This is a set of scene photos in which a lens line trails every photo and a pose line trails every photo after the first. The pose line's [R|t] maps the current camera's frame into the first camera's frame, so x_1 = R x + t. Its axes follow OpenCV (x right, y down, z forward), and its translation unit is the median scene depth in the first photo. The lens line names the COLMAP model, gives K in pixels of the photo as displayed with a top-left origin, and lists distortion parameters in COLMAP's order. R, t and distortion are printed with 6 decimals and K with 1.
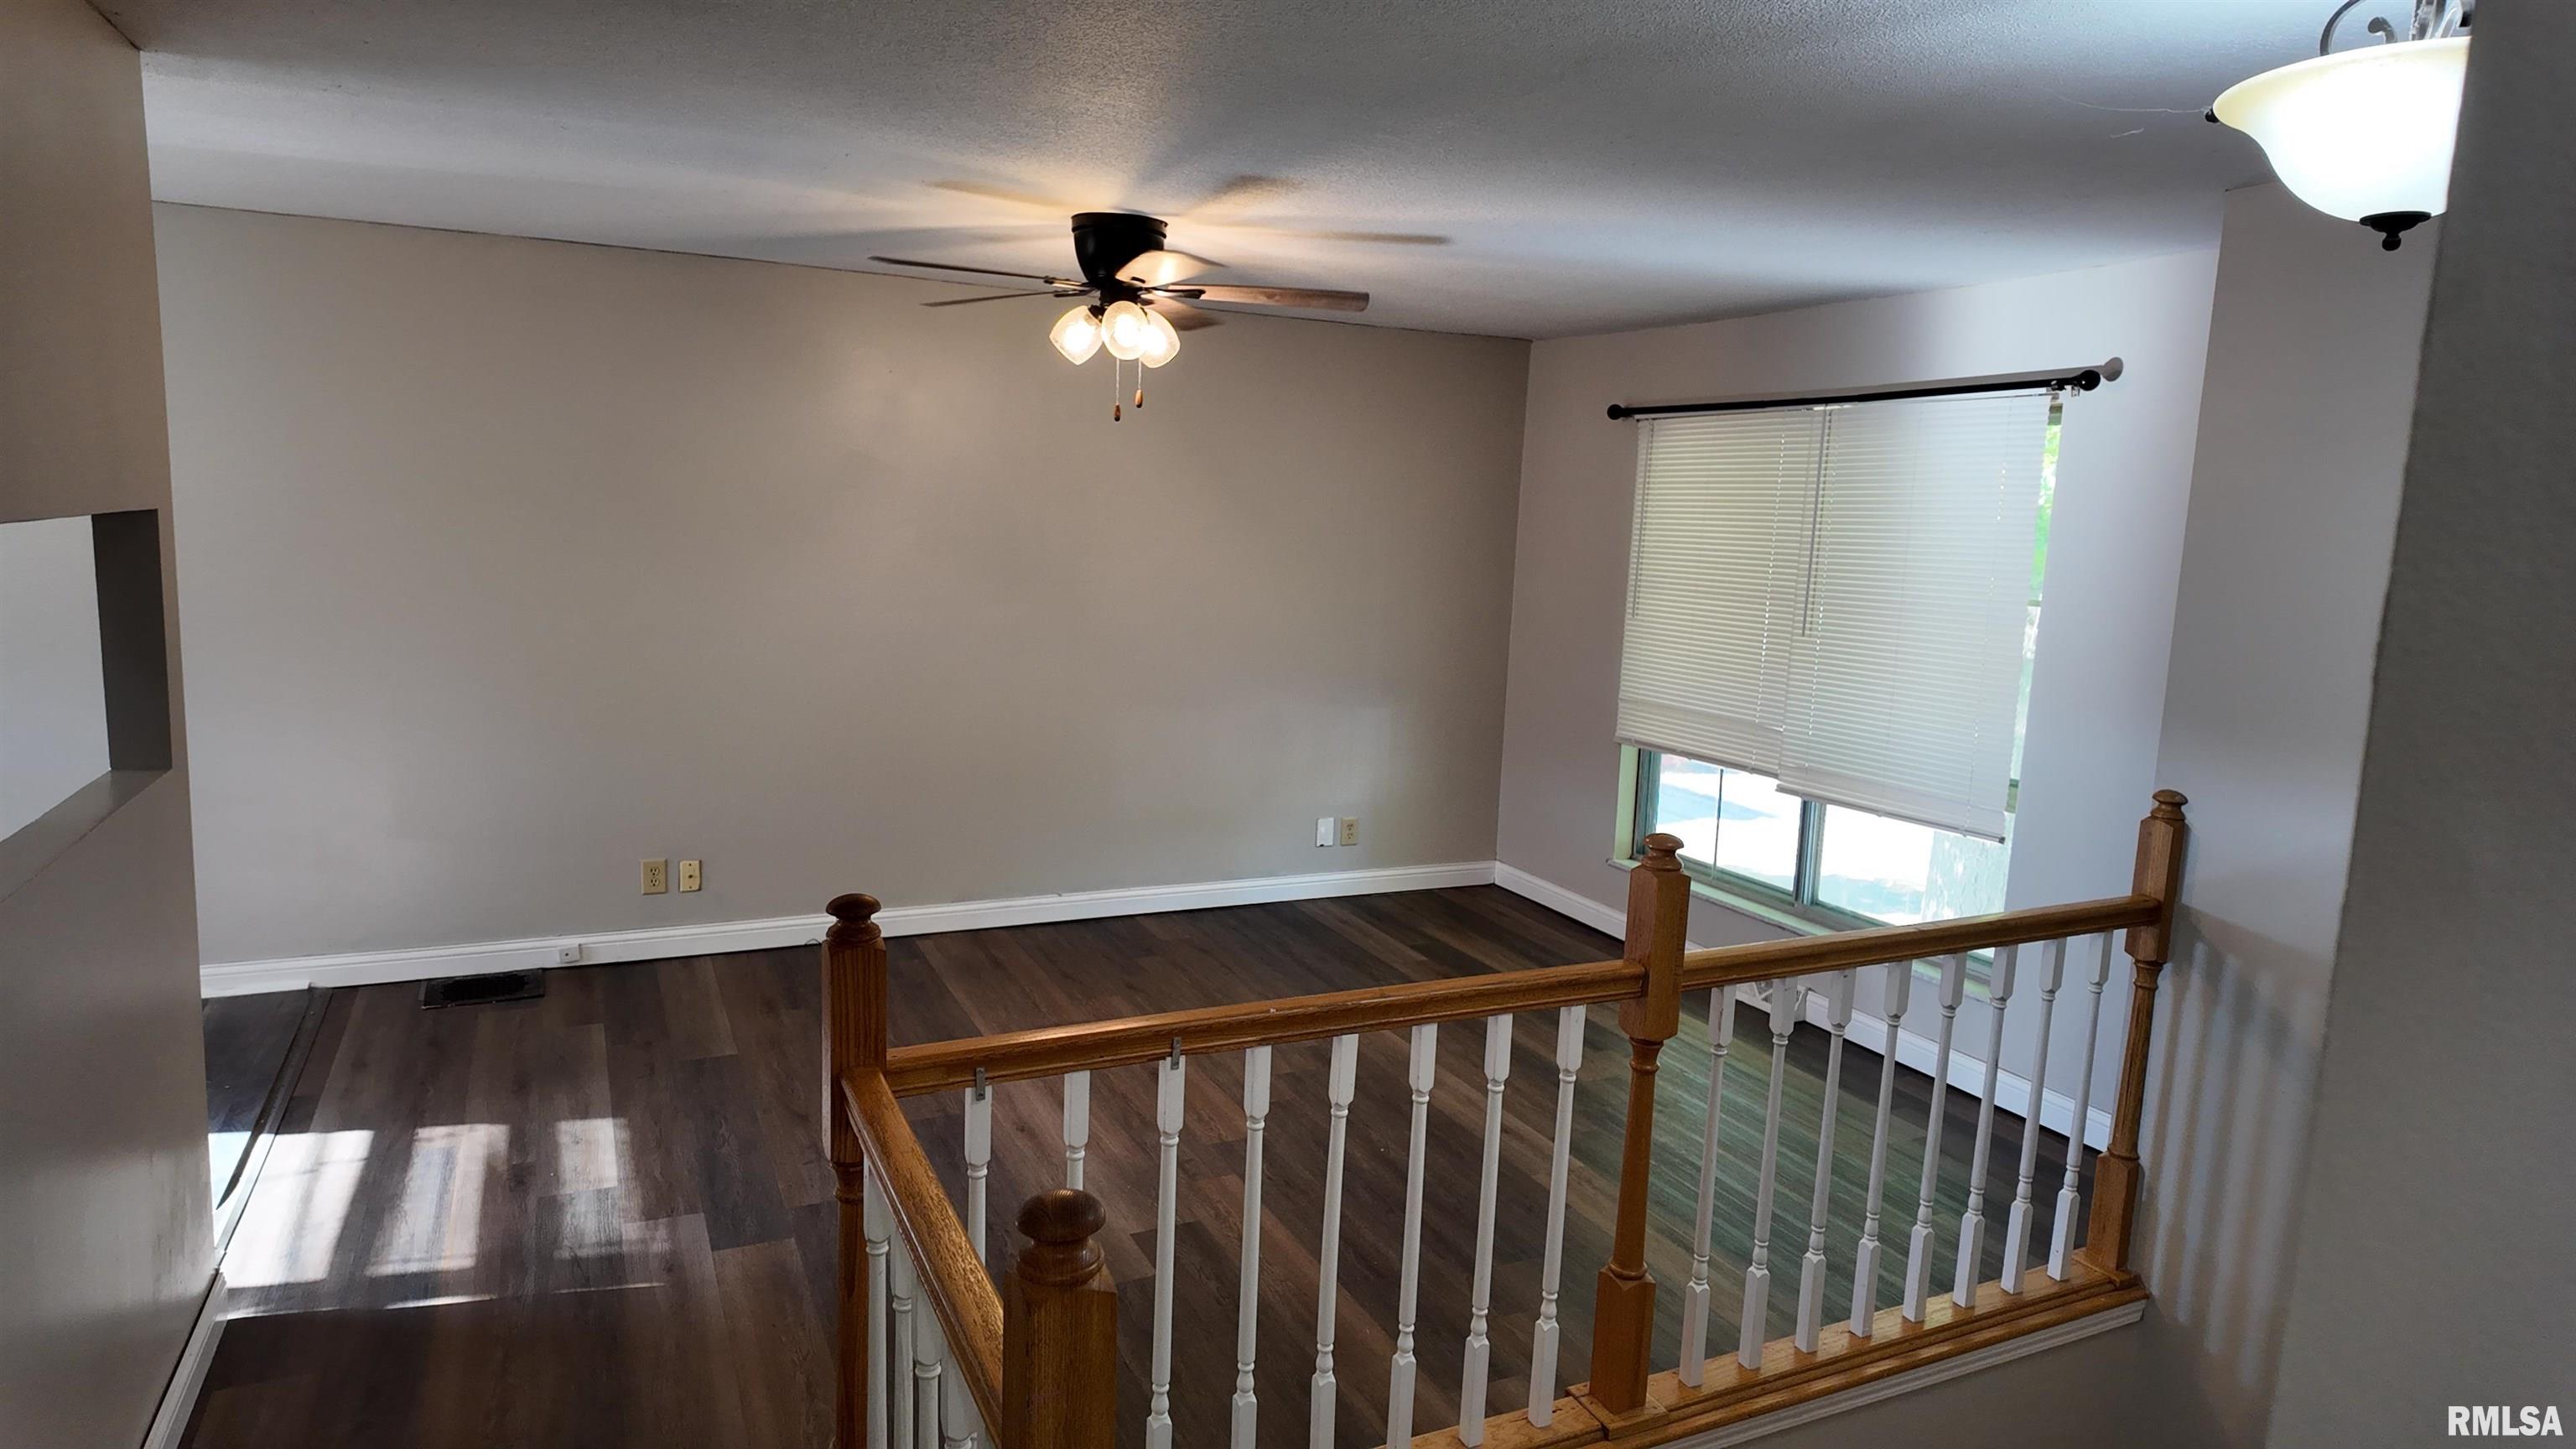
lens RADIAL K [[1481.2, 0, 1288.0], [0, 1481.2, 724.5], [0, 0, 1]] dist [0.054327, -0.057259]
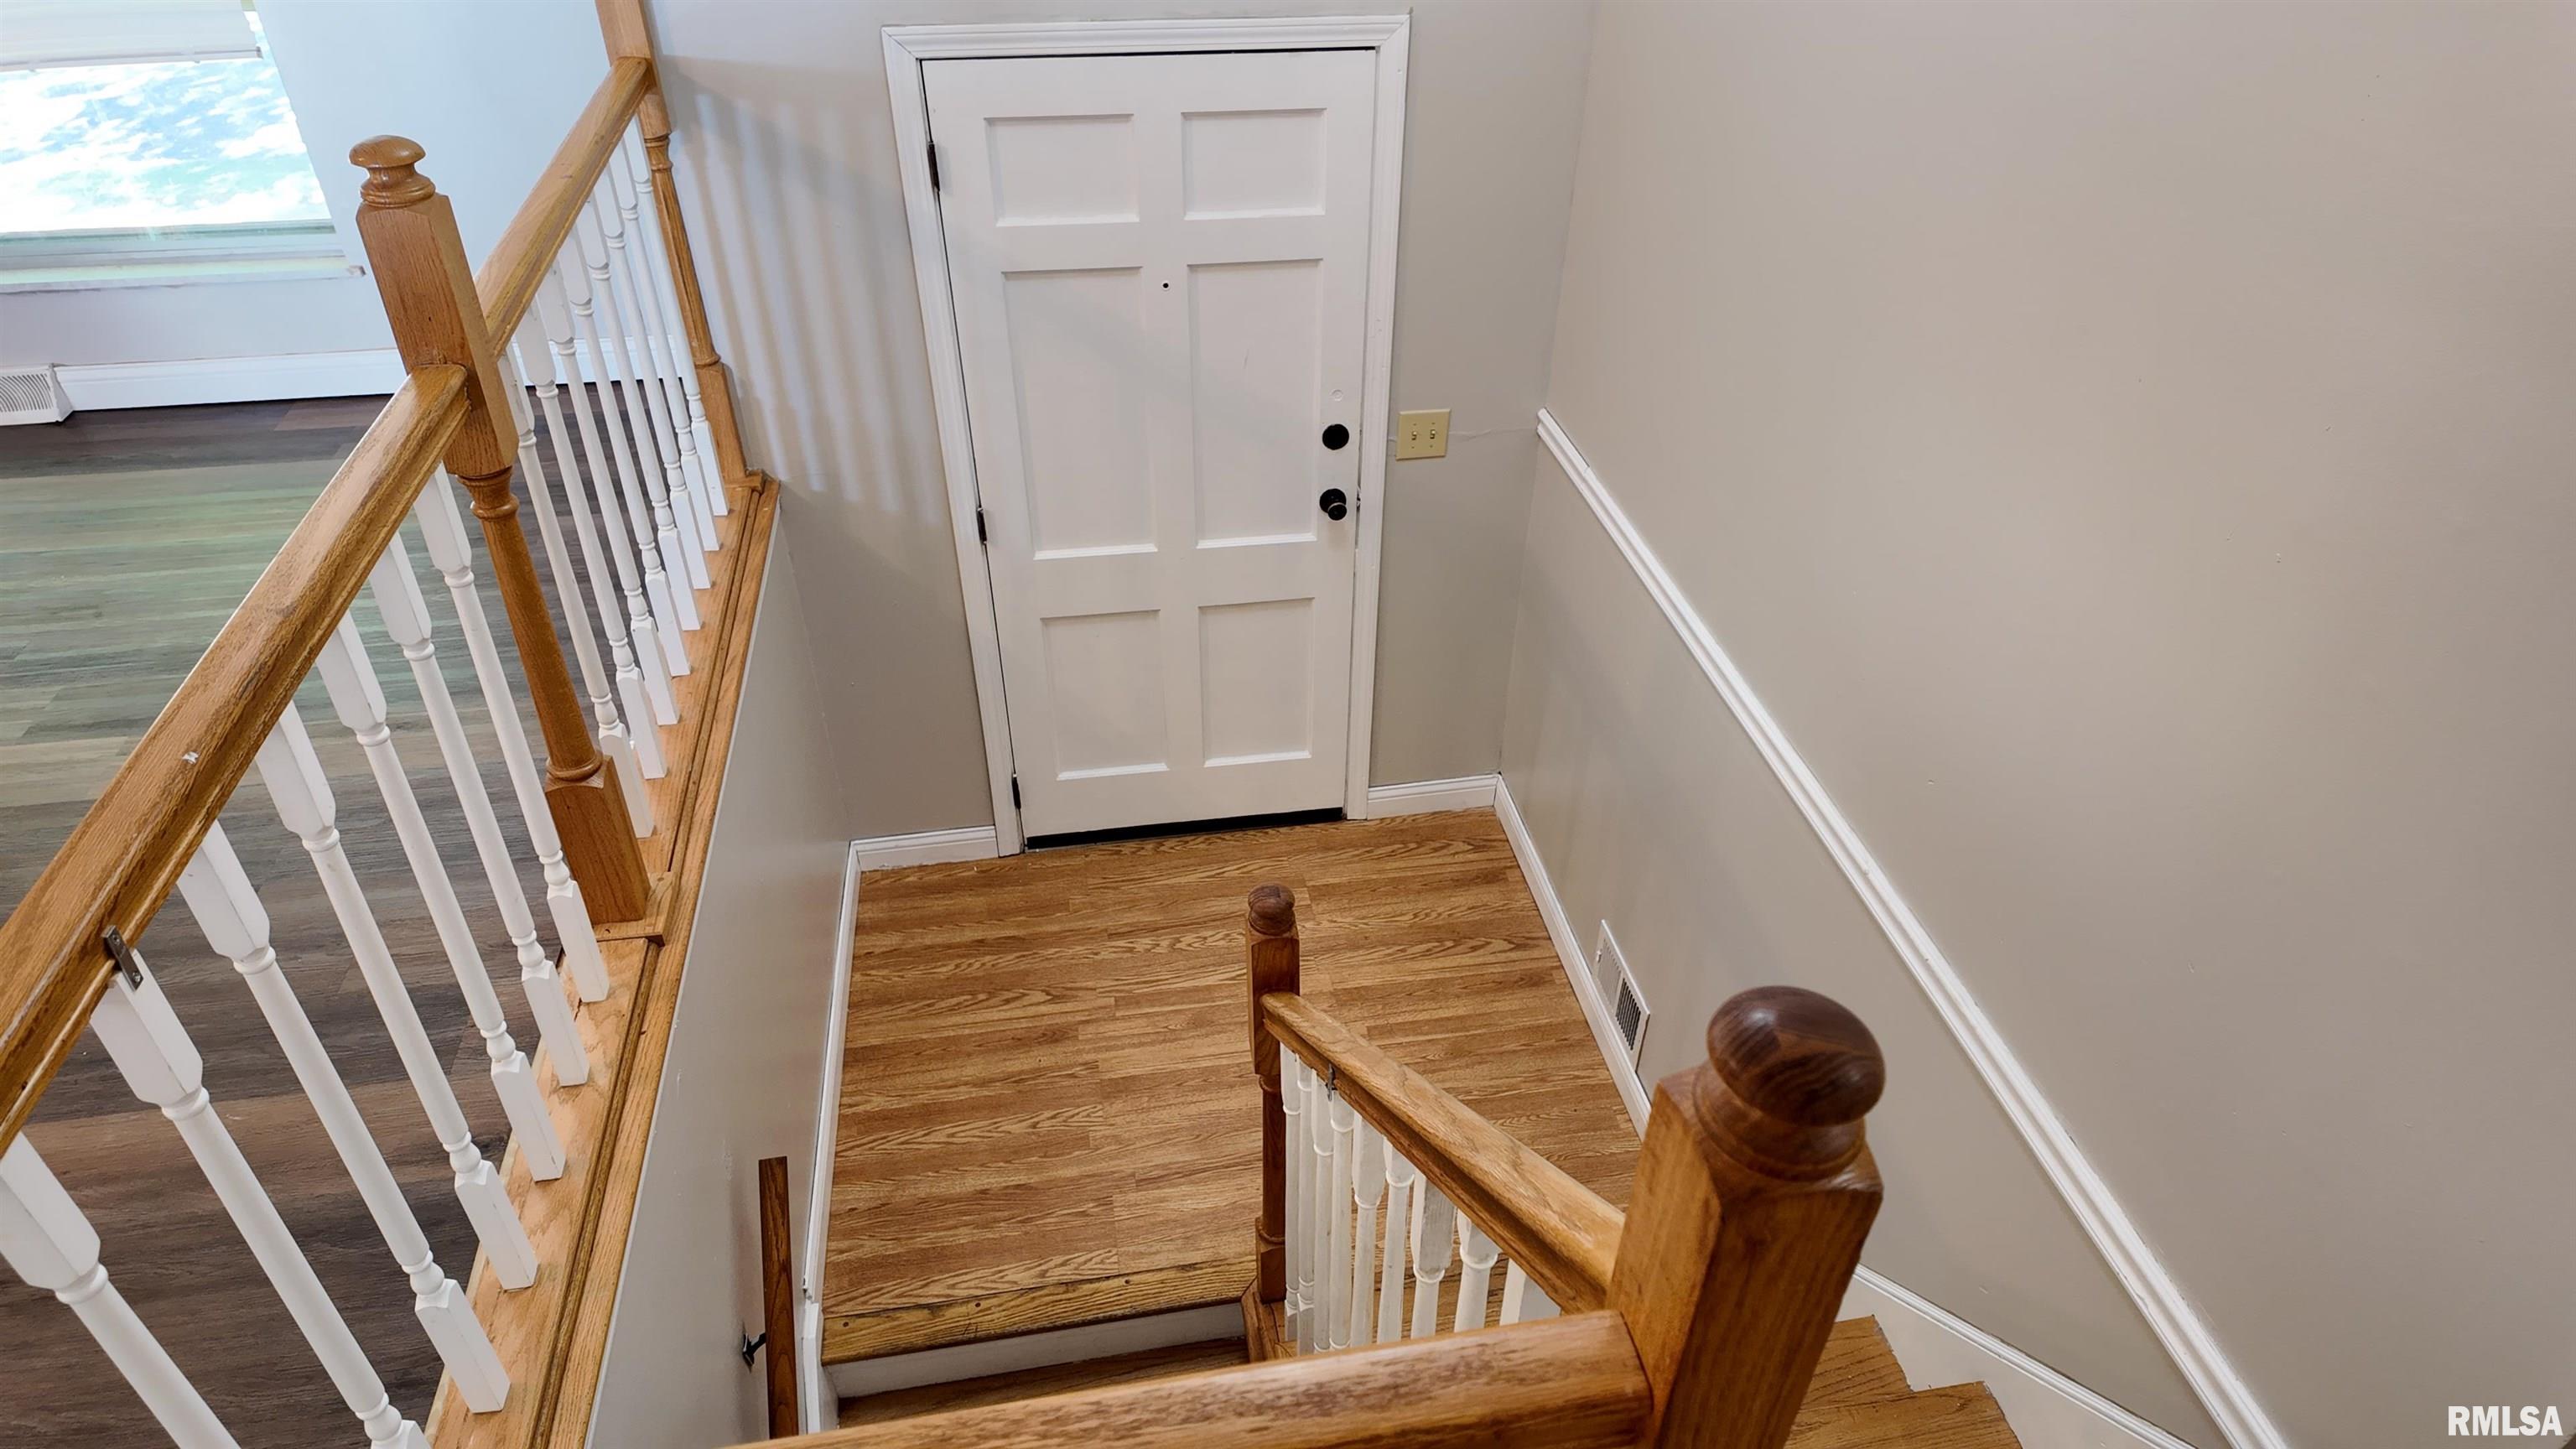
lens RADIAL K [[1481.2, 0, 1288.0], [0, 1481.2, 724.5], [0, 0, 1]] dist [0.054327, -0.057259]
pose [[0.272696, -0.597341, 0.754202, -0.187064], [0.135662, 0.799953, 0.584526, -0.027276], [-0.952488, -0.057081, 0.299180, 0.383454]]
